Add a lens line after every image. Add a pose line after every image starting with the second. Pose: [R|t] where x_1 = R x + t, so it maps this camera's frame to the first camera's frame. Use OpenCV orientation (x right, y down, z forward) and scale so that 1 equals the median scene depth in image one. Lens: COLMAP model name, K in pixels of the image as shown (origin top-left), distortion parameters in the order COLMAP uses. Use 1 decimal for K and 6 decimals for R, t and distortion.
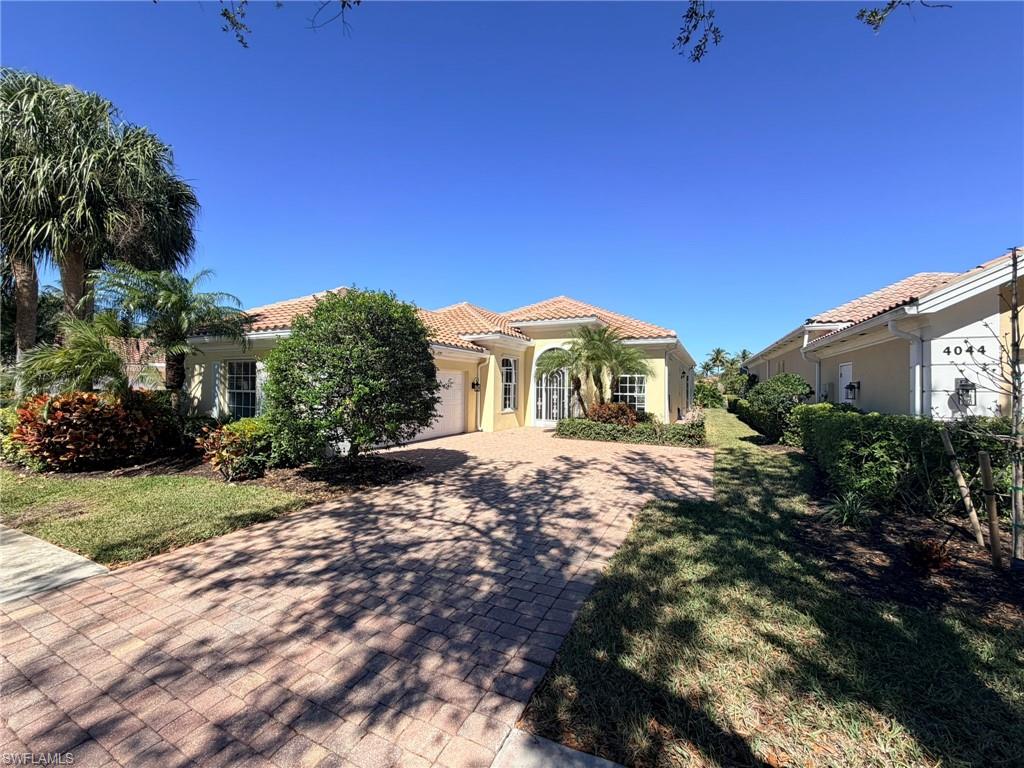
lens RADIAL K [[408.0, 0, 510.1], [0, 408.0, 383.8], [0, 0, 1]] dist [0.000451, -0.000028]
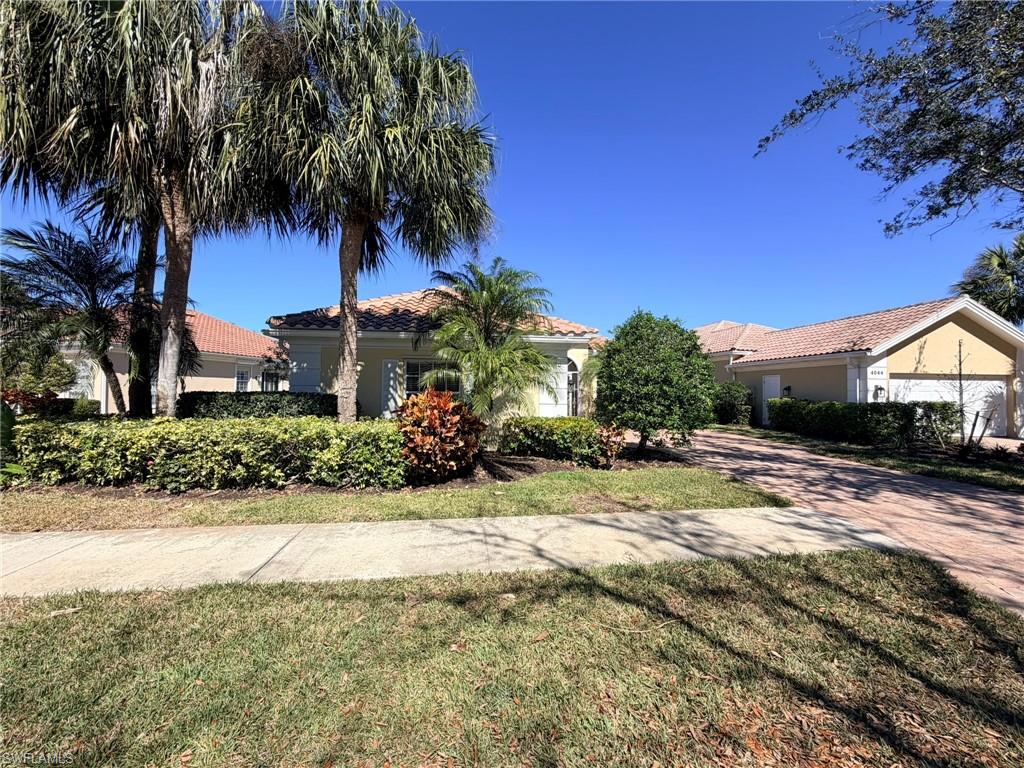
lens RADIAL K [[408.0, 0, 510.1], [0, 408.0, 383.8], [0, 0, 1]] dist [0.000451, -0.000028]
pose [[0.840417, 0.007728, 0.541886, -1.760581], [-0.005586, 0.999969, -0.005597, 0.003174], [-0.541912, 0.001677, 0.840433, 0.199950]]
